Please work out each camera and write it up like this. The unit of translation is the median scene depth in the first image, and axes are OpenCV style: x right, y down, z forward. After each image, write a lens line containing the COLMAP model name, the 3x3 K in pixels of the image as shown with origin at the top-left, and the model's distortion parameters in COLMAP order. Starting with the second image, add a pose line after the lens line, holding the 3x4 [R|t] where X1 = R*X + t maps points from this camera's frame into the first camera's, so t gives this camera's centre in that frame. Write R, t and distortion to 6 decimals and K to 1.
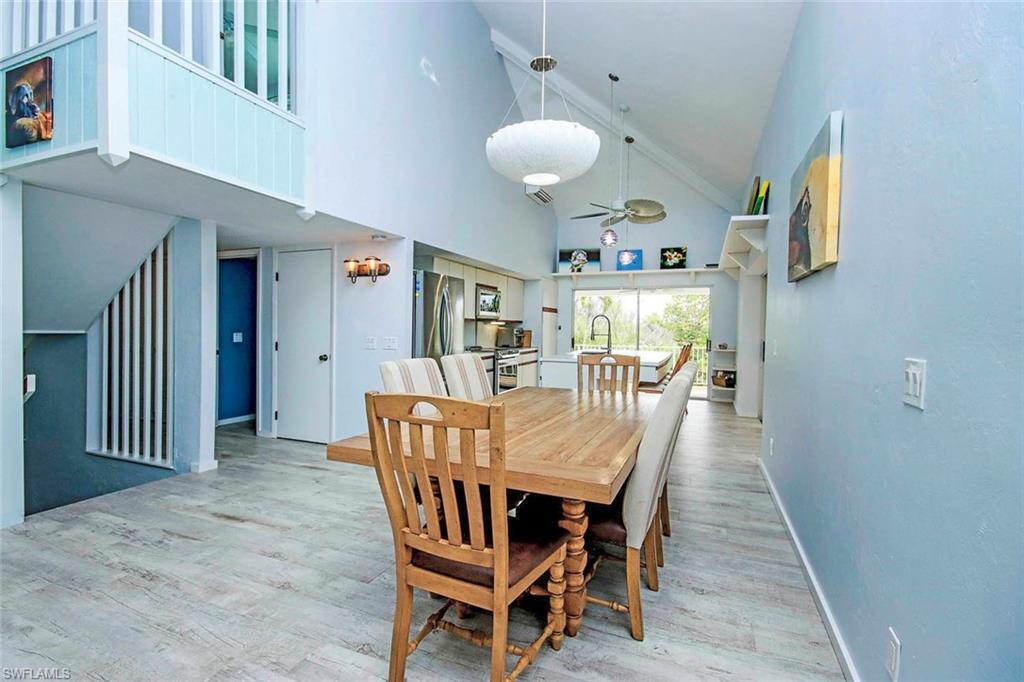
lens RADIAL K [[475.6, 0, 509.3], [0, 475.6, 344.0], [0, 0, 1]] dist [0.001549, -0.001133]
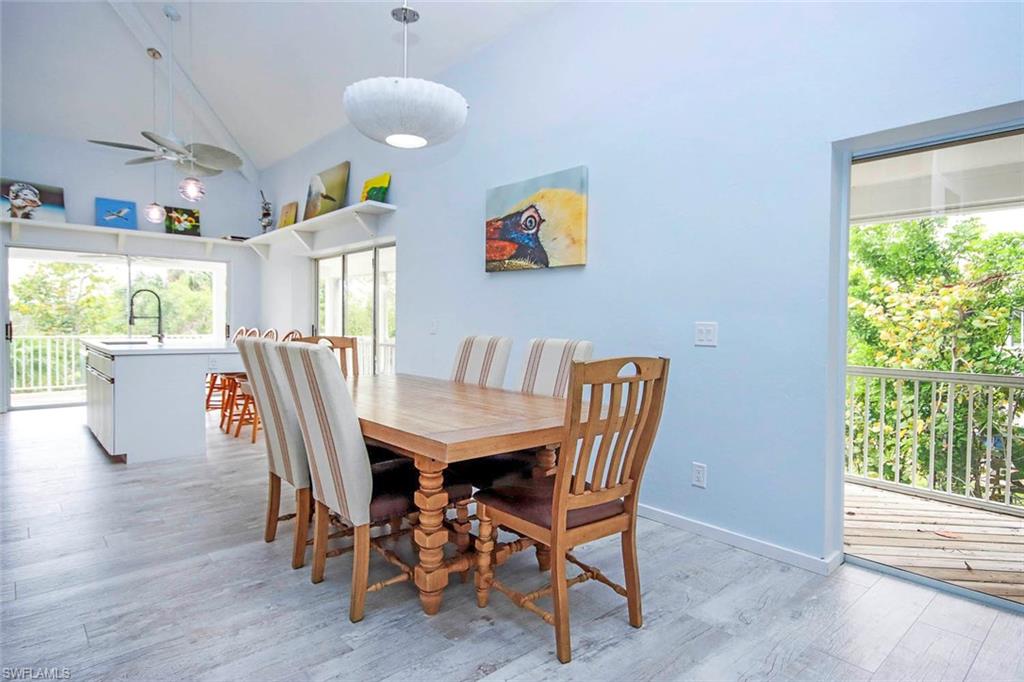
lens RADIAL K [[552.9, 0, 509.7], [0, 552.9, 333.3], [0, 0, 1]] dist [0.005653, 0.000299]
pose [[0.432239, -0.023107, 0.901463, -0.256348], [0.023231, 0.999625, 0.014485, 0.004650], [-0.901460, 0.014681, 0.432613, 0.113478]]
